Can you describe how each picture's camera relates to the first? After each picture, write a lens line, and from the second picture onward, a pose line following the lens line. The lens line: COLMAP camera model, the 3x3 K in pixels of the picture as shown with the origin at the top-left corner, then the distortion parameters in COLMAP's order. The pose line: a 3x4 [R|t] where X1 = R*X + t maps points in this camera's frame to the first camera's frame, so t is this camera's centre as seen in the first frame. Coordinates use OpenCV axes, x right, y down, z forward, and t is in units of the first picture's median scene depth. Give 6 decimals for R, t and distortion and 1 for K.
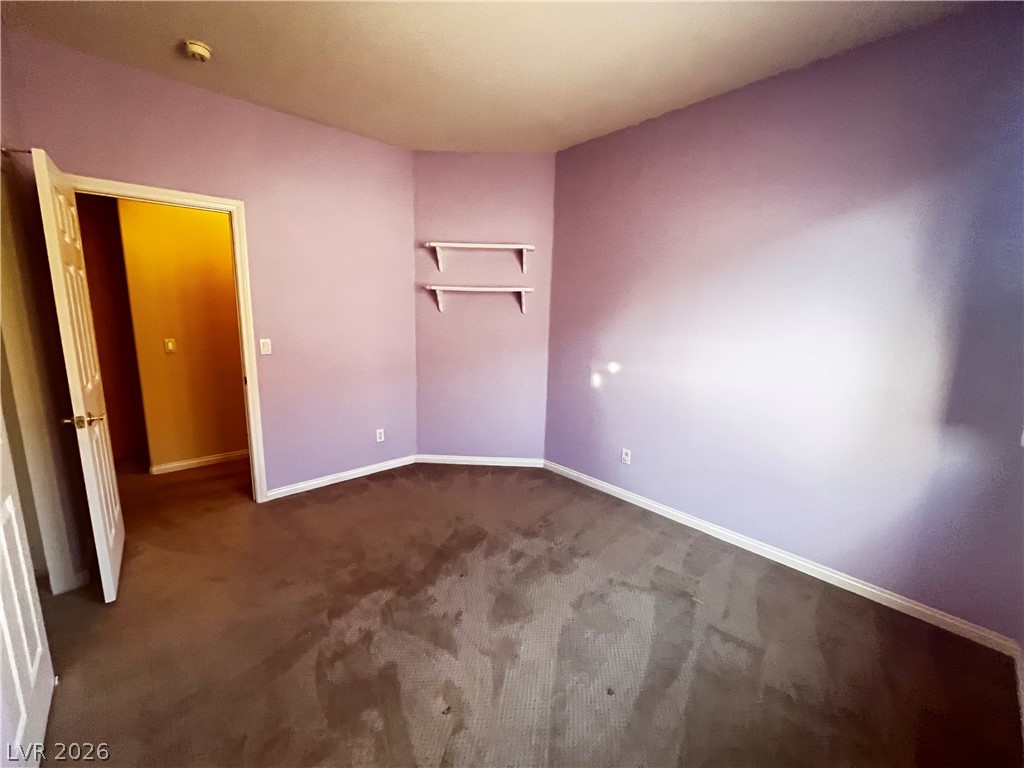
lens RADIAL K [[413.5, 0, 521.4], [0, 413.5, 380.3], [0, 0, 1]] dist [-0.003129, 0.000203]
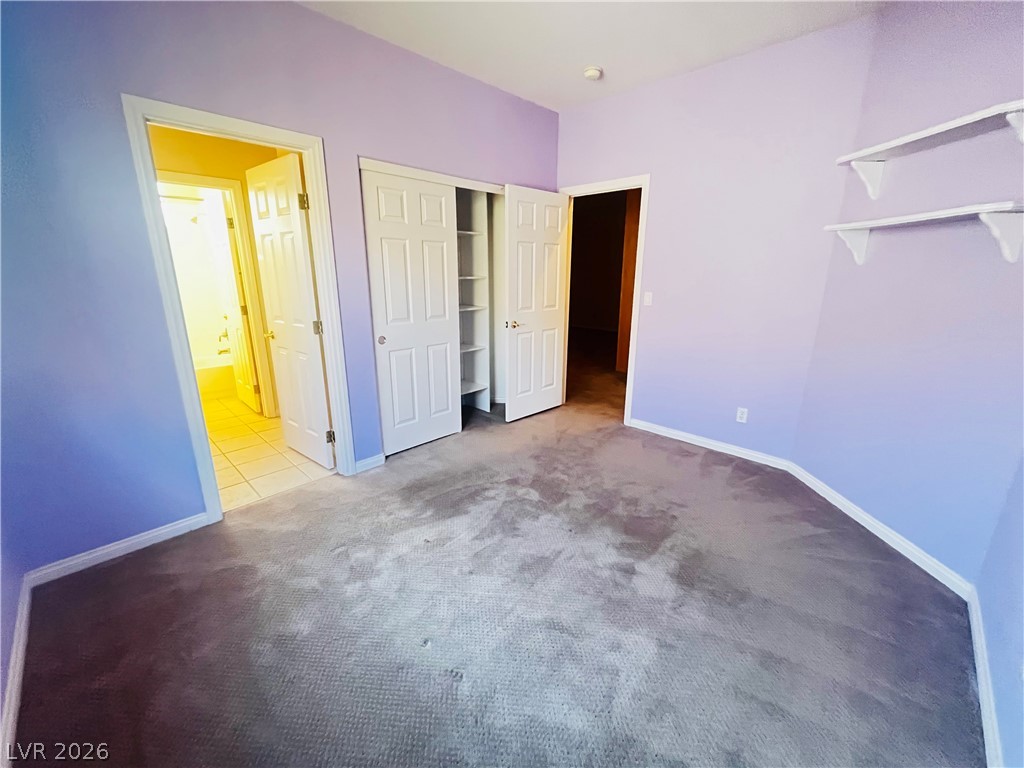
lens RADIAL K [[413.5, 0, 511.4], [0, 413.5, 384.1], [0, 0, 1]] dist [-0.003129, 0.000203]
pose [[0.045429, 0.243904, -0.968735, 0.574775], [-0.173121, 0.956985, 0.232827, -0.057975], [0.983852, 0.157132, 0.085700, 0.564670]]
